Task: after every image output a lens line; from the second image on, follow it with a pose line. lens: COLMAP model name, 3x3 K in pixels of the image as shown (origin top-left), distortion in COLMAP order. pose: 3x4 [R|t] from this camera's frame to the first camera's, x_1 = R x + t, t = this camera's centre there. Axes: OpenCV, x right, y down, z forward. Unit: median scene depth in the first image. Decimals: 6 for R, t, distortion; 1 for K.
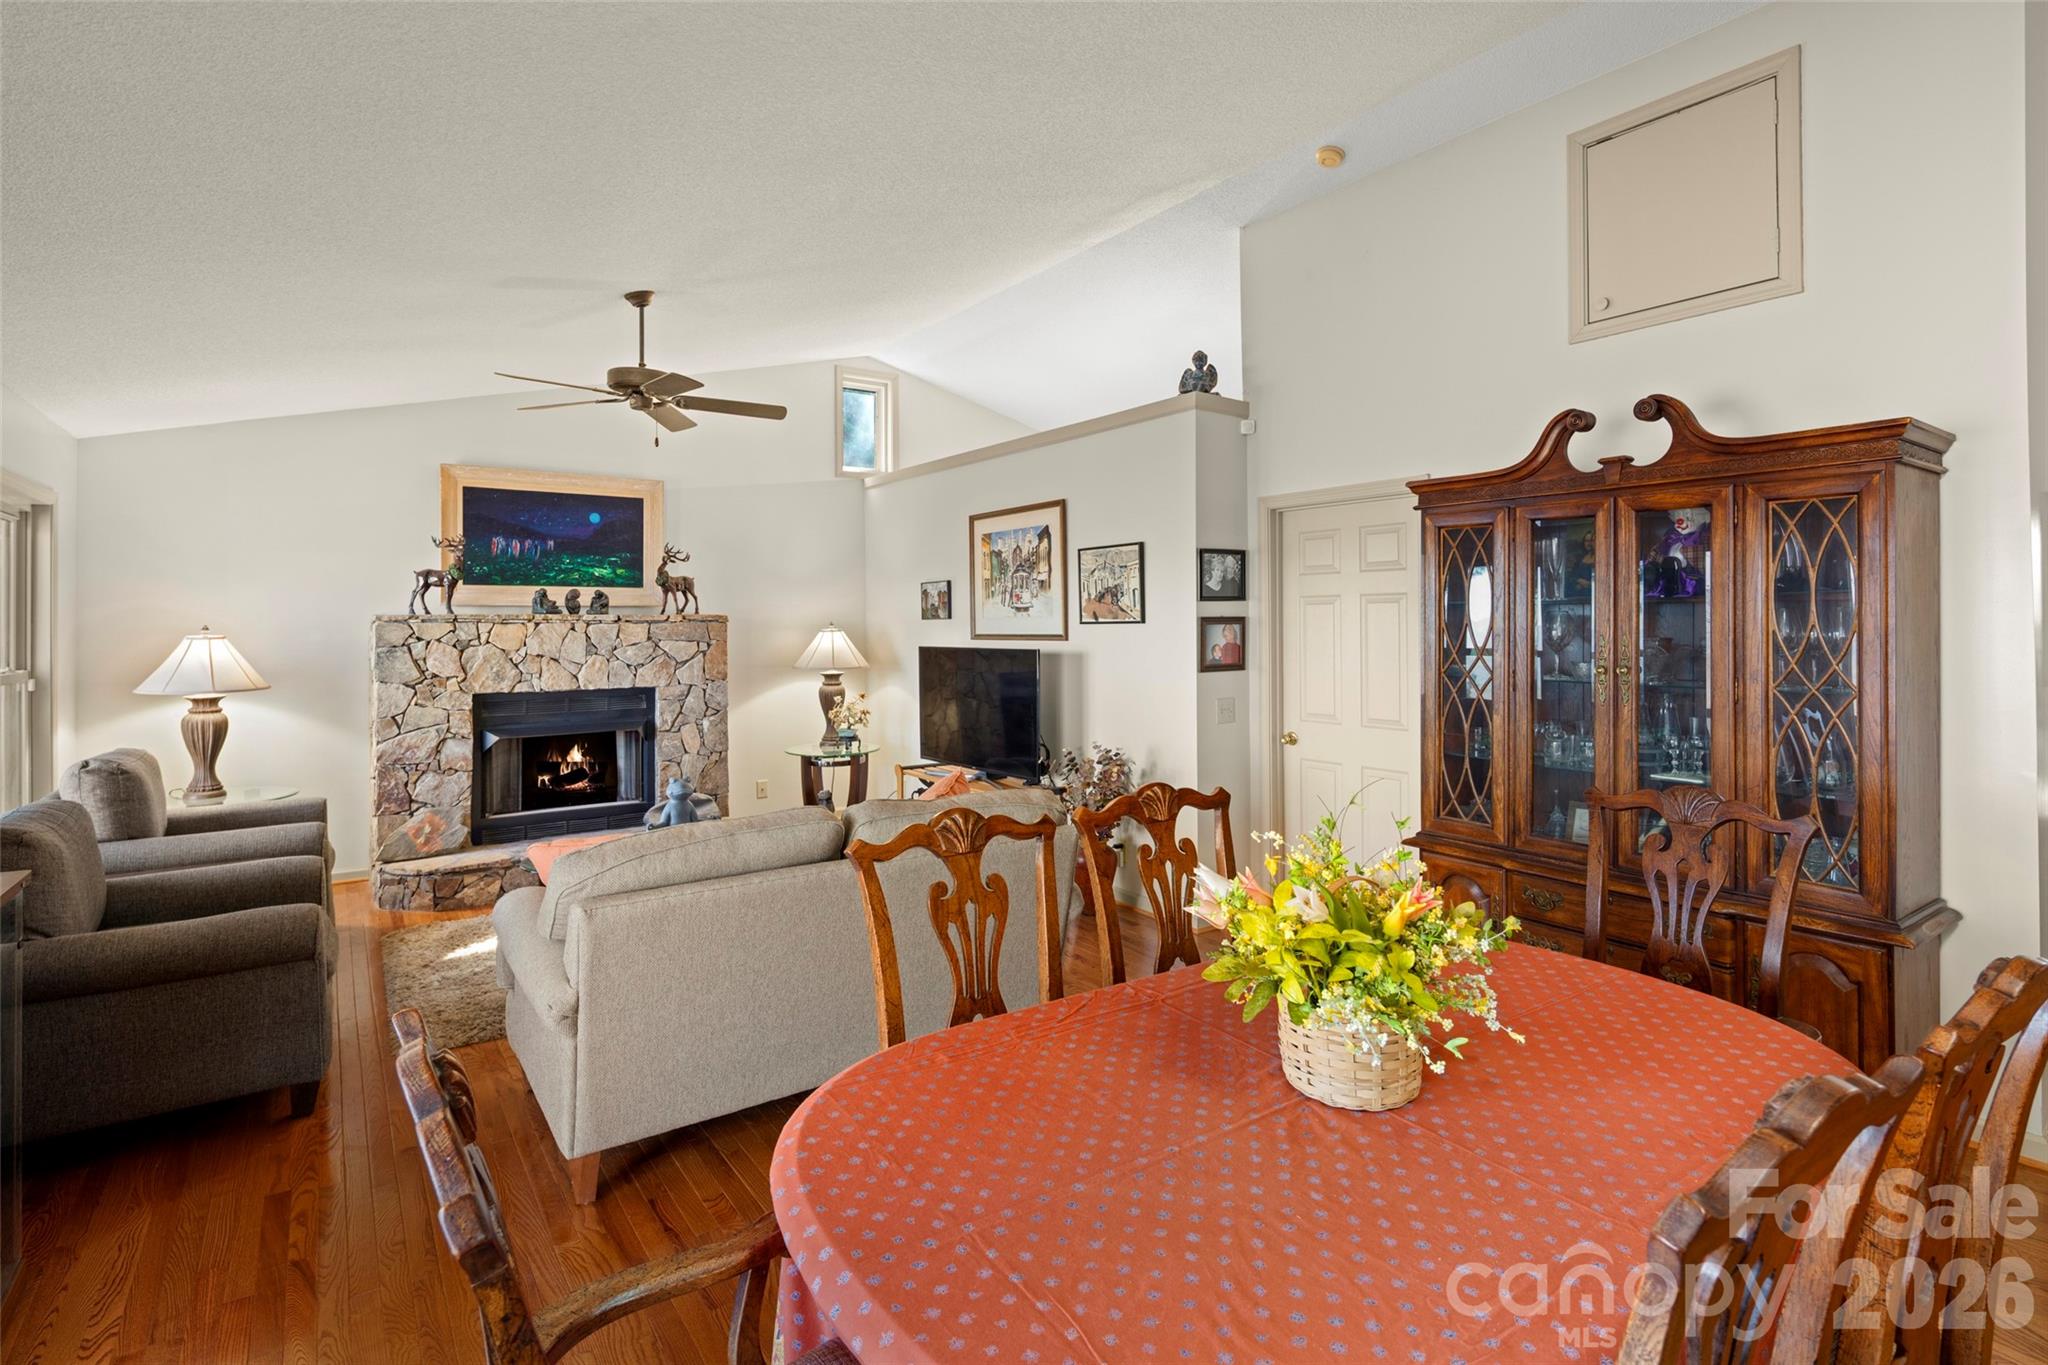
lens RADIAL K [[995.7, 0, 1030.2], [0, 995.7, 616.8], [0, 0, 1]] dist [0.007984, -0.006365]
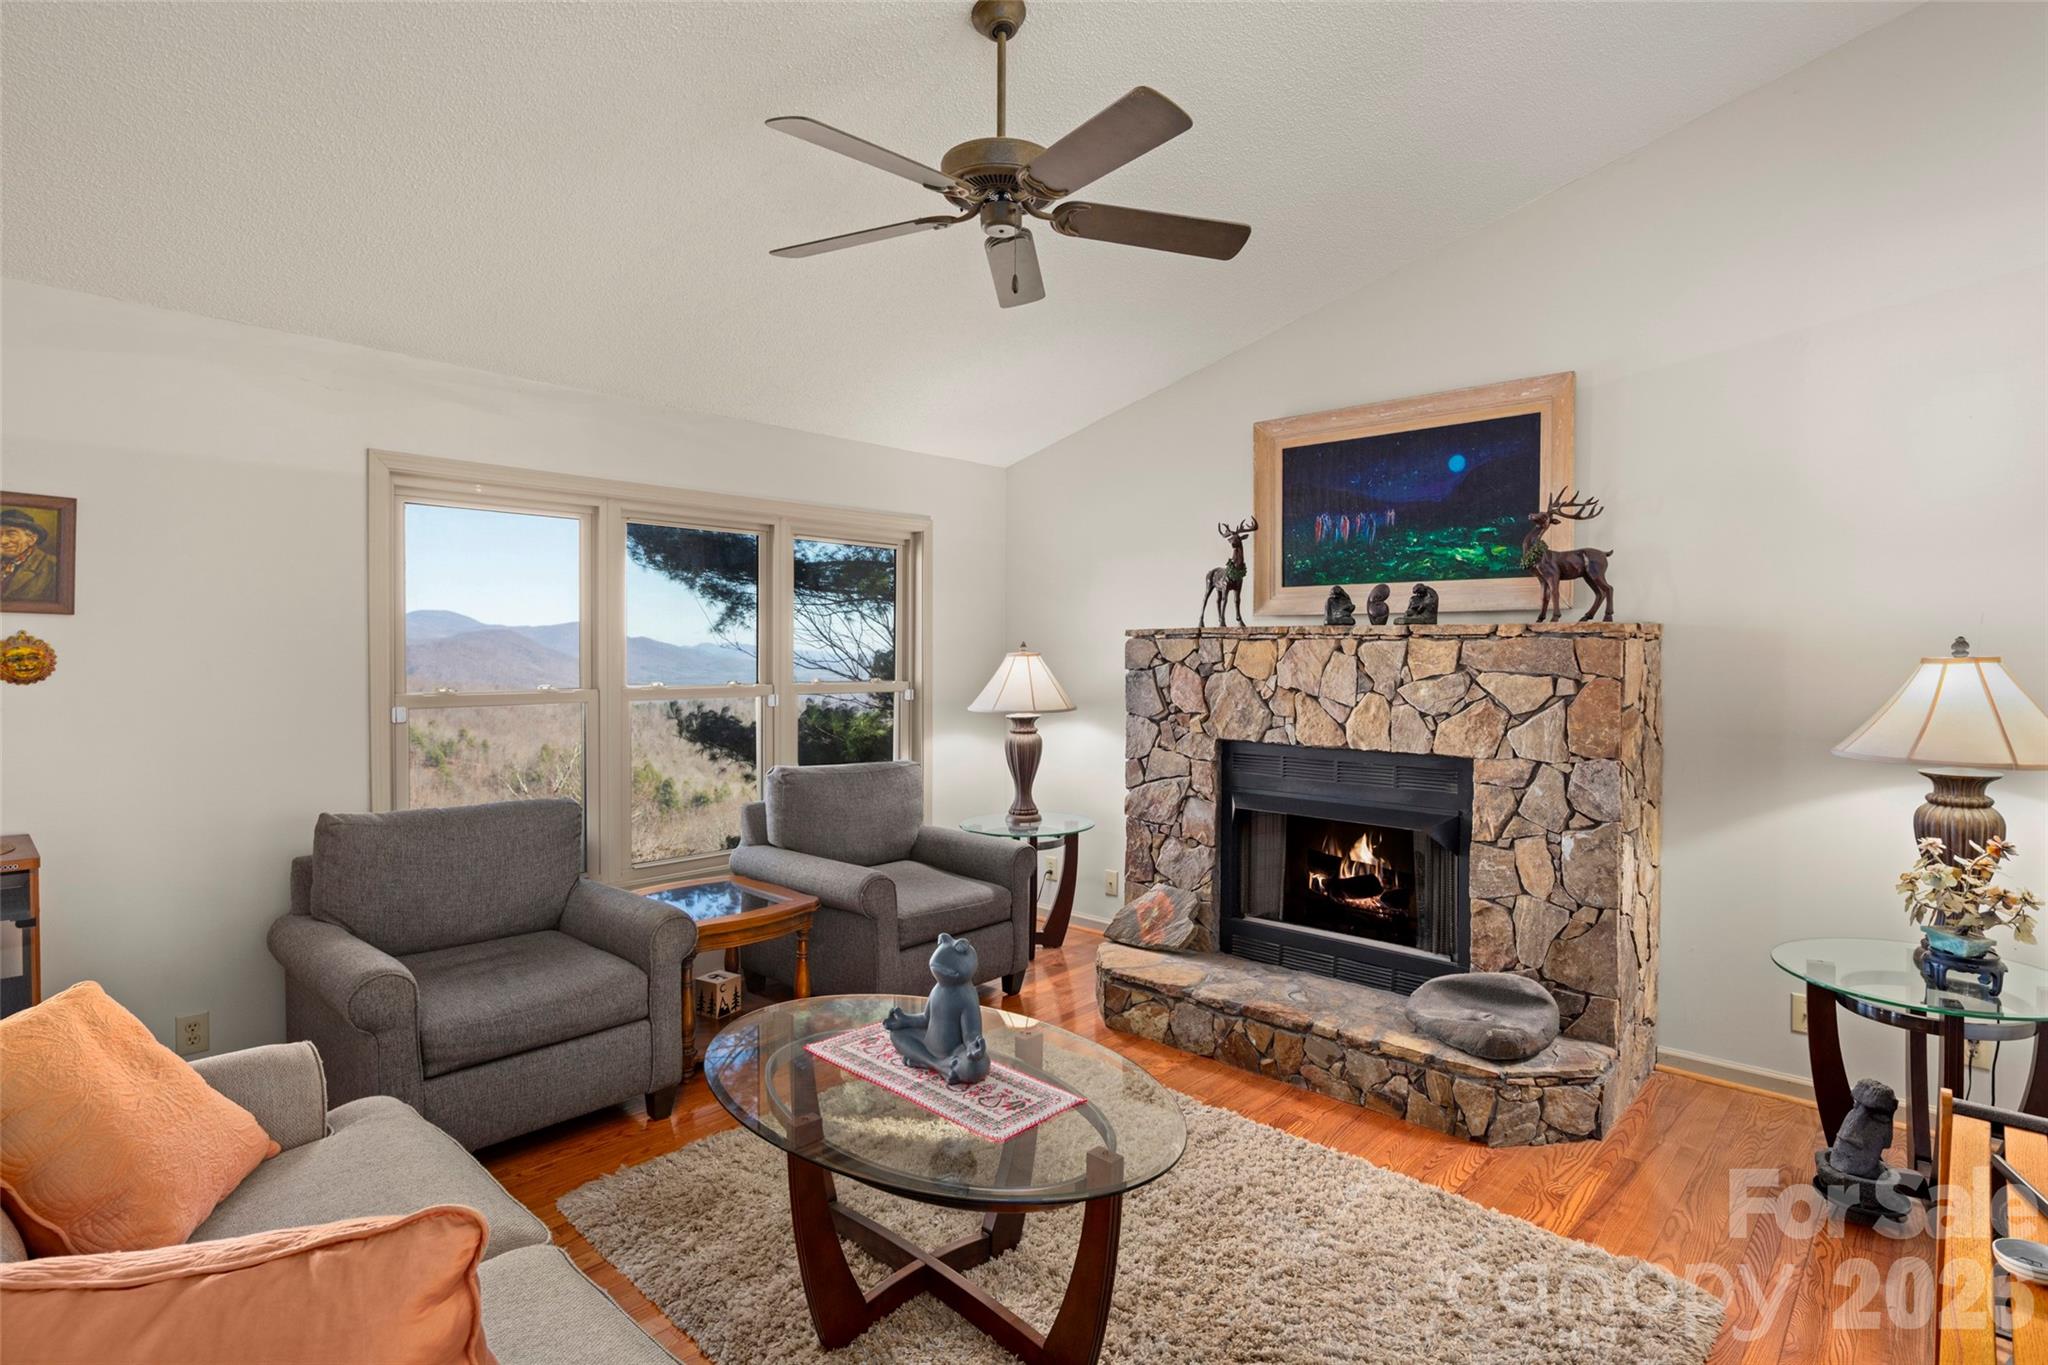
lens RADIAL K [[1037.4, 0, 1056.6], [0, 1037.4, 668.3], [0, 0, 1]] dist [0.013247, -0.000093]
pose [[0.223103, 0.023423, -0.974514, 0.128095], [-0.000099, 0.999712, 0.024006, 0.008636], [0.974795, -0.005259, 0.223041, 0.690792]]
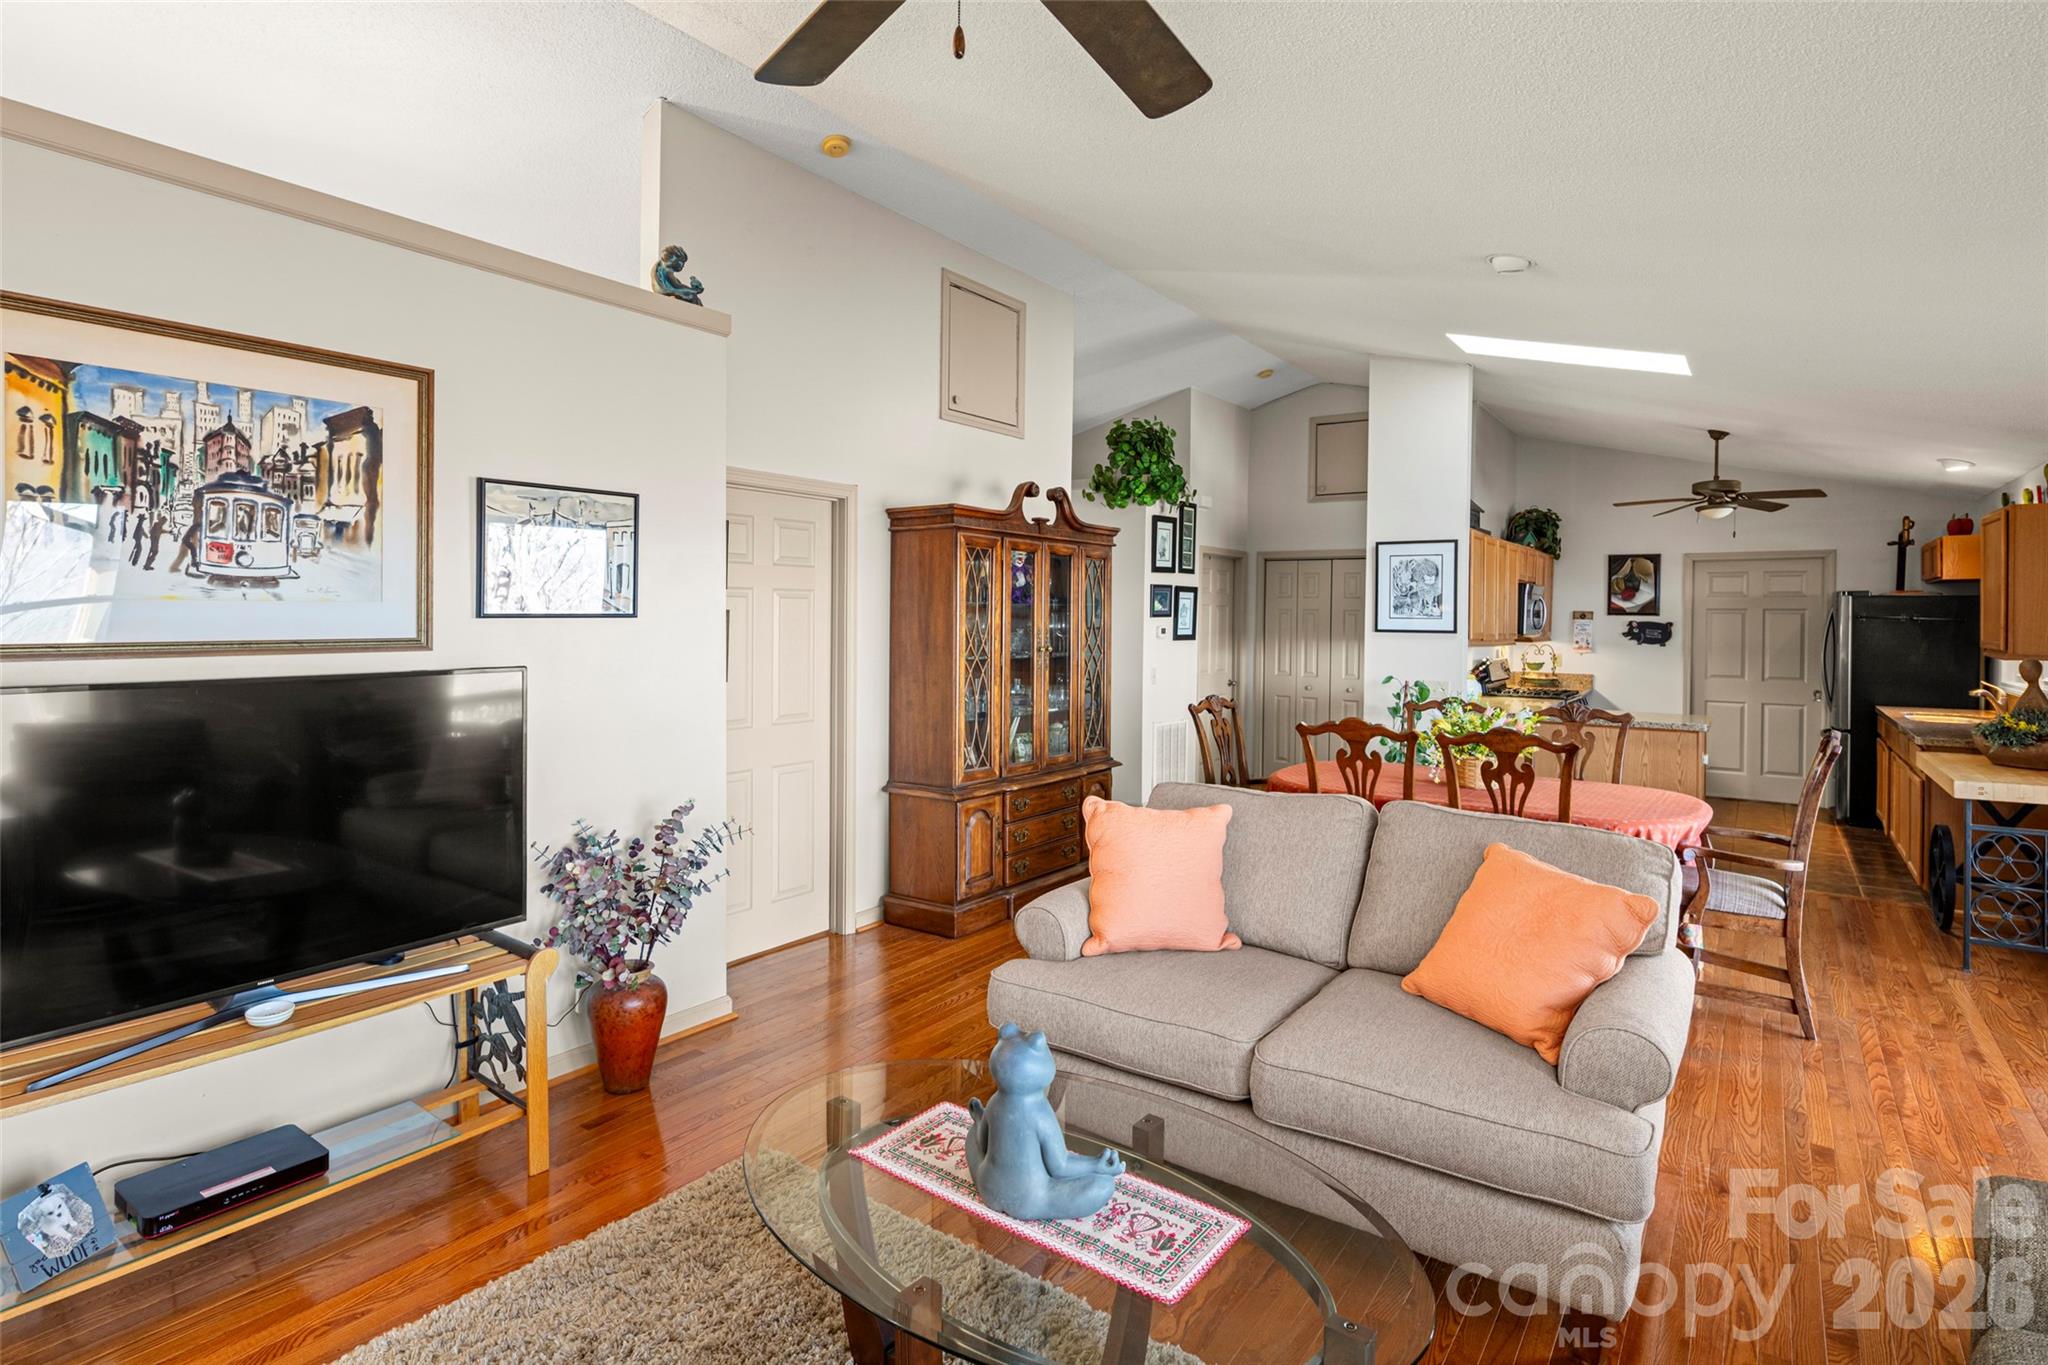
lens RADIAL K [[995.7, 0, 1051.9], [0, 995.7, 628.1], [0, 0, 1]] dist [0.007984, -0.006365]
pose [[-0.328005, -0.008475, 0.944638, -0.519312], [-0.011051, 0.999926, 0.005134, 0.006141], [-0.944611, -0.008755, -0.328074, 0.822721]]
